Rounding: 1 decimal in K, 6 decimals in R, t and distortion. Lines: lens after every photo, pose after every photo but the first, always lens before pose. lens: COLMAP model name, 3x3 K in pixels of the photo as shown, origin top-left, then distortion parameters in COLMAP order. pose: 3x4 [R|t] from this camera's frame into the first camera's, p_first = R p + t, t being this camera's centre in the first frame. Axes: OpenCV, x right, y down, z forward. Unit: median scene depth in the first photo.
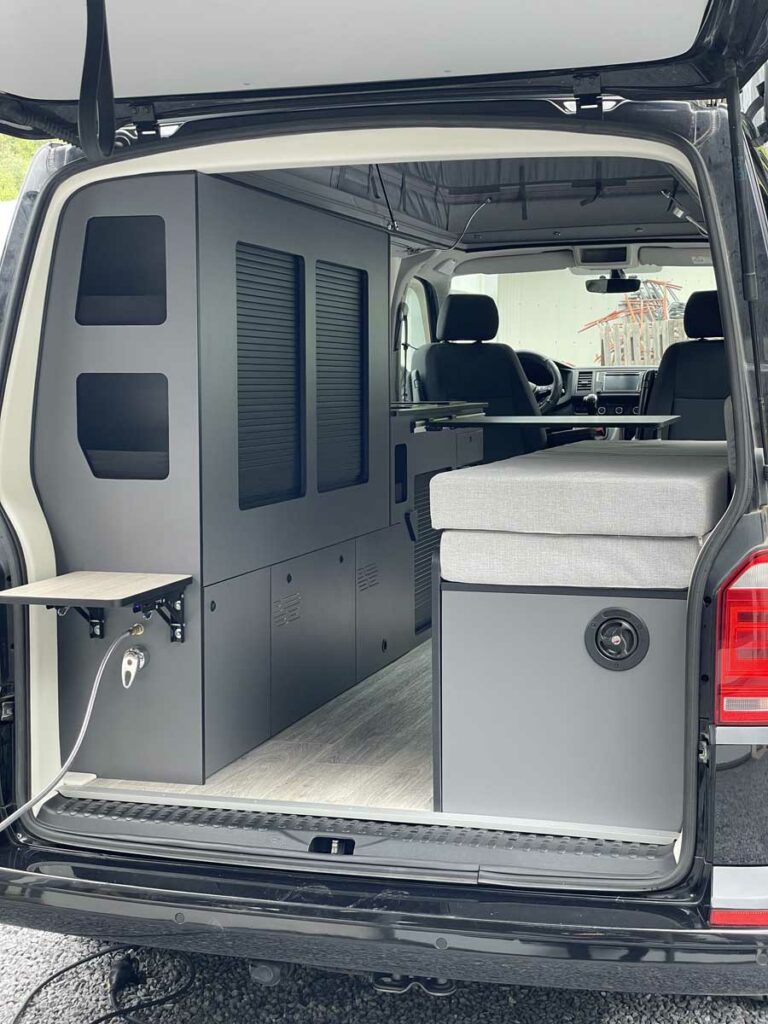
lens RADIAL K [[1513.3, 0, 388.8], [0, 1513.3, 497.3], [0, 0, 1]] dist [0.115457, -0.051429]
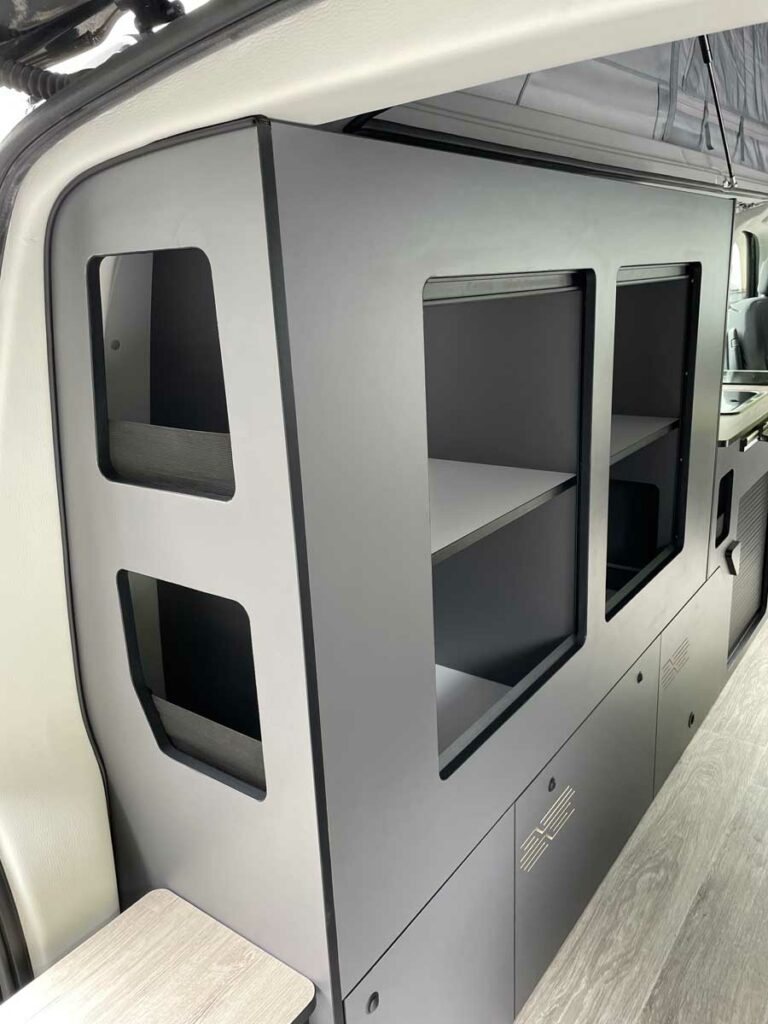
lens RADIAL K [[767.0, 0, 384.0], [0, 767.0, 512.0], [0, 0, 1]] dist [0.088938, -0.121050]
pose [[0.936757, 0.055171, -0.345606, -0.027487], [0.022722, 0.975826, 0.217364, -0.156073], [0.349243, -0.211470, 0.912858, 0.792310]]
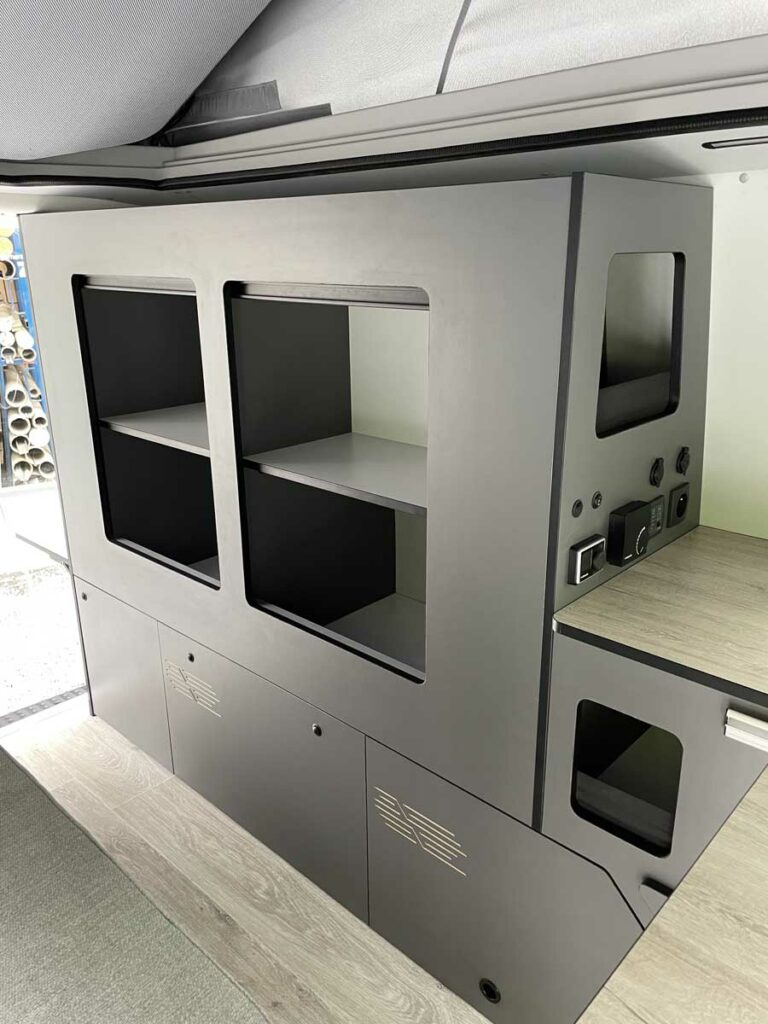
lens RADIAL K [[771.8, 0, 391.0], [0, 771.8, 510.2], [0, 0, 1]] dist [0.092525, -0.123498]
pose [[-0.438866, 0.289146, -0.850759, 0.282559], [-0.062743, 0.934639, 0.350020, -0.222591], [0.896359, 0.206991, -0.392039, 1.450027]]
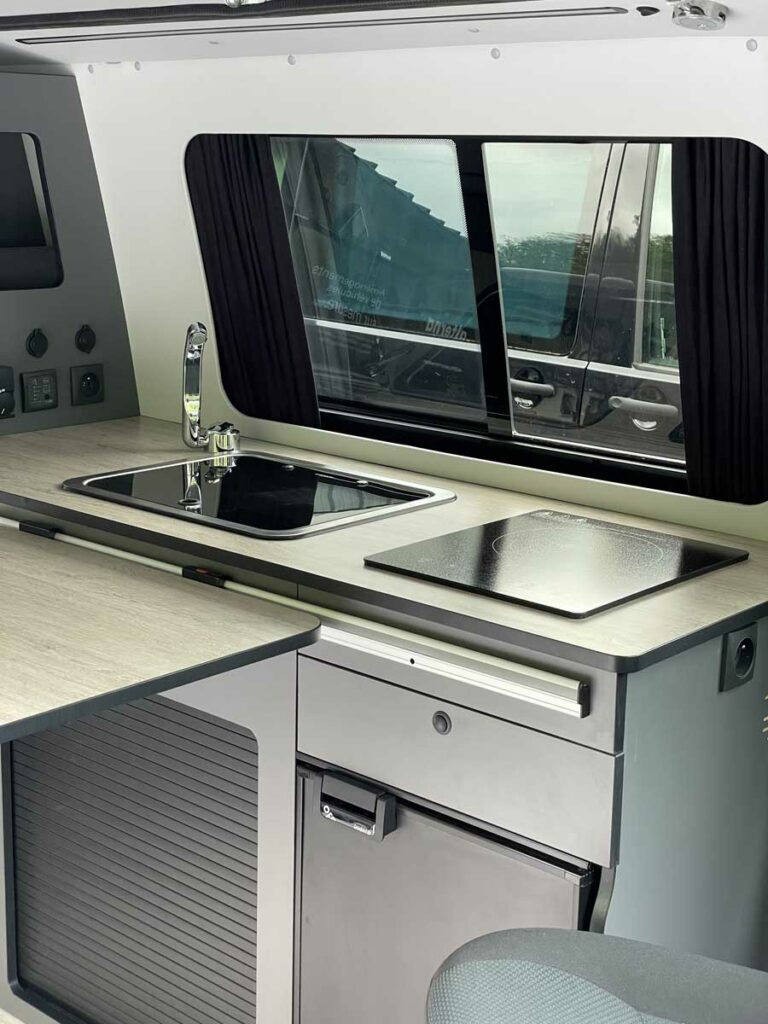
lens RADIAL K [[1513.3, 0, 388.8], [0, 1513.3, 497.3], [0, 0, 1]] dist [0.115457, -0.051429]
pose [[-0.417881, 0.199239, -0.886386, 0.500012], [-0.092732, 0.961206, 0.259775, -0.253112], [0.903757, 0.190751, -0.383194, 1.851246]]
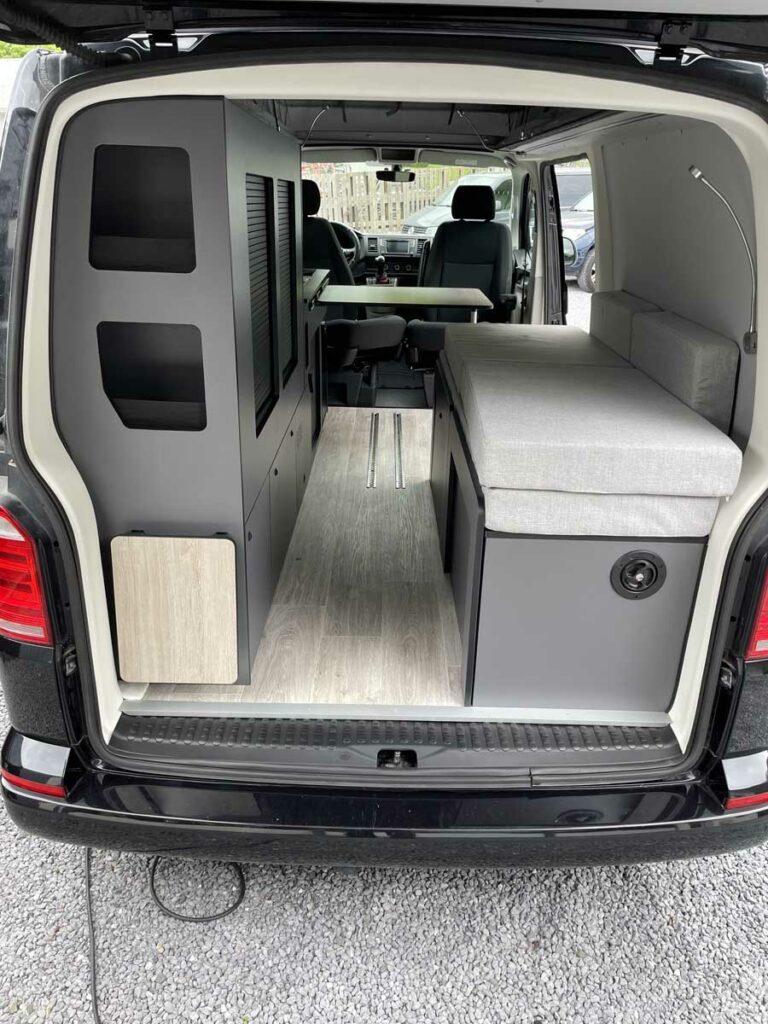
lens RADIAL K [[767.0, 0, 384.0], [0, 767.0, 512.0], [0, 0, 1]] dist [0.088938, -0.121050]
pose [[0.958815, -0.077698, 0.273199, -0.174756], [-0.009526, 0.952519, 0.304330, -0.117840], [-0.283873, -0.294398, 0.912549, 0.467477]]
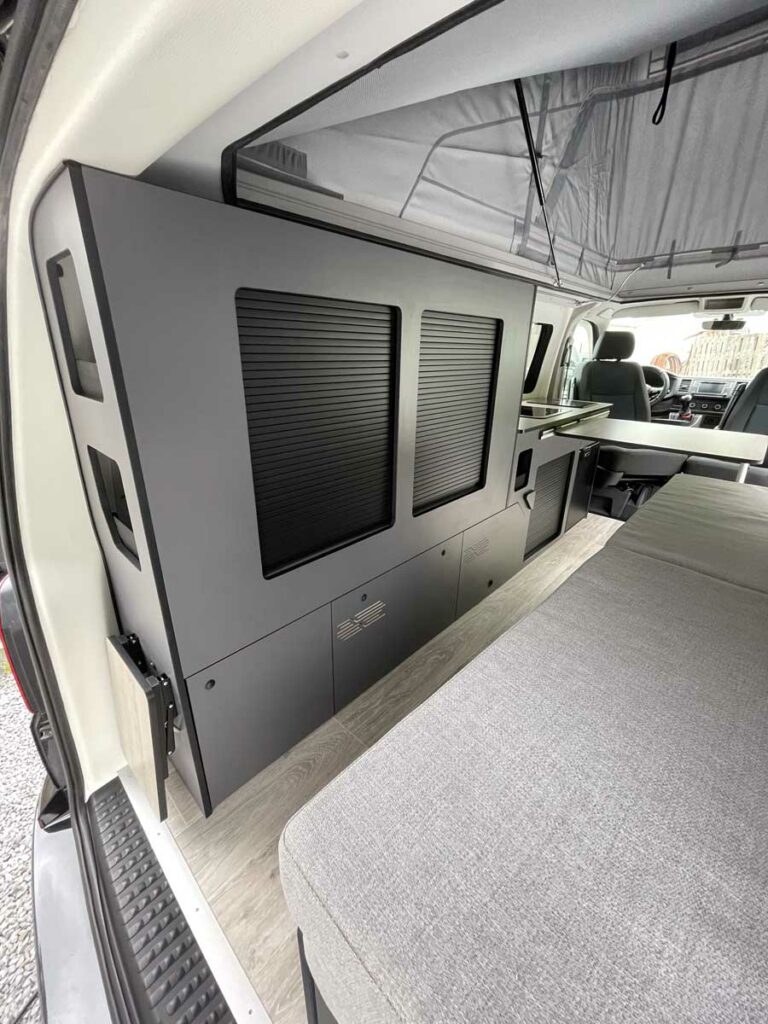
lens RADIAL K [[411.5, 0, 384.5], [0, 411.5, 507.1], [0, 0, 1]] dist [-0.001382, 0.000300]
pose [[0.895215, 0.178946, -0.408129, 0.080684], [-0.055092, 0.953251, 0.297116, -0.131277], [0.442217, -0.243498, 0.863222, 0.846068]]
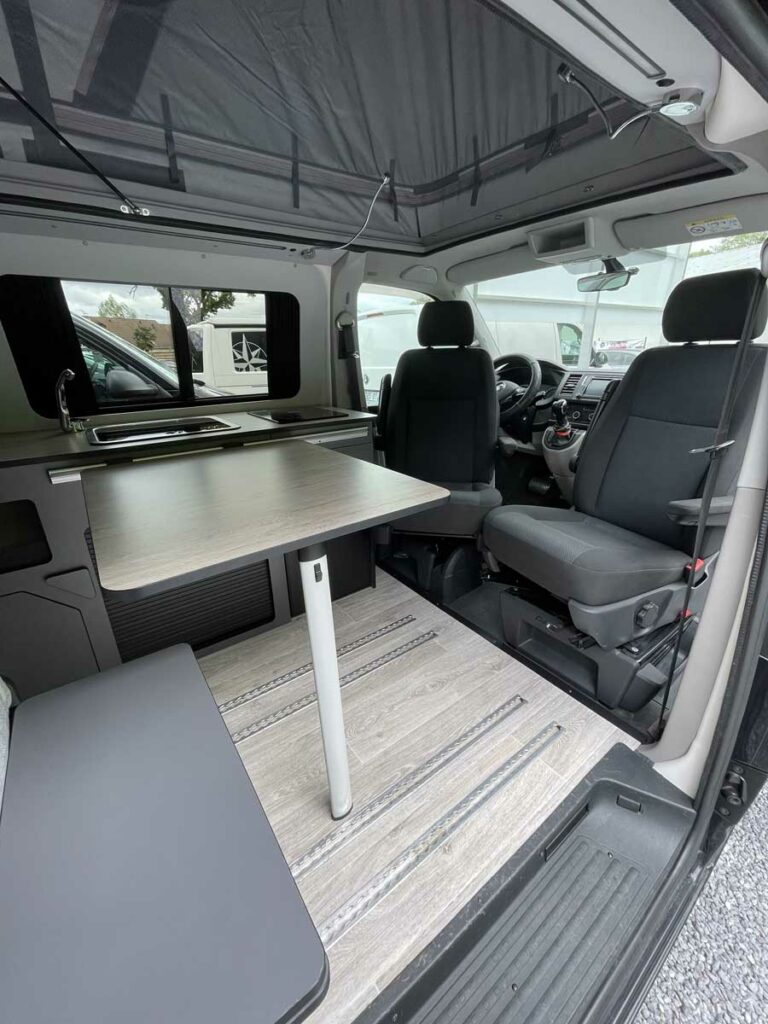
lens RADIAL K [[413.0, 0, 384.2], [0, 413.0, 505.0], [0, 0, 1]] dist [-0.001505, 0.000271]
pose [[0.797818, 0.208244, -0.565793, 0.416328], [-0.041148, 0.955073, 0.293499, -0.151299], [0.601493, -0.210878, 0.770543, 1.365349]]
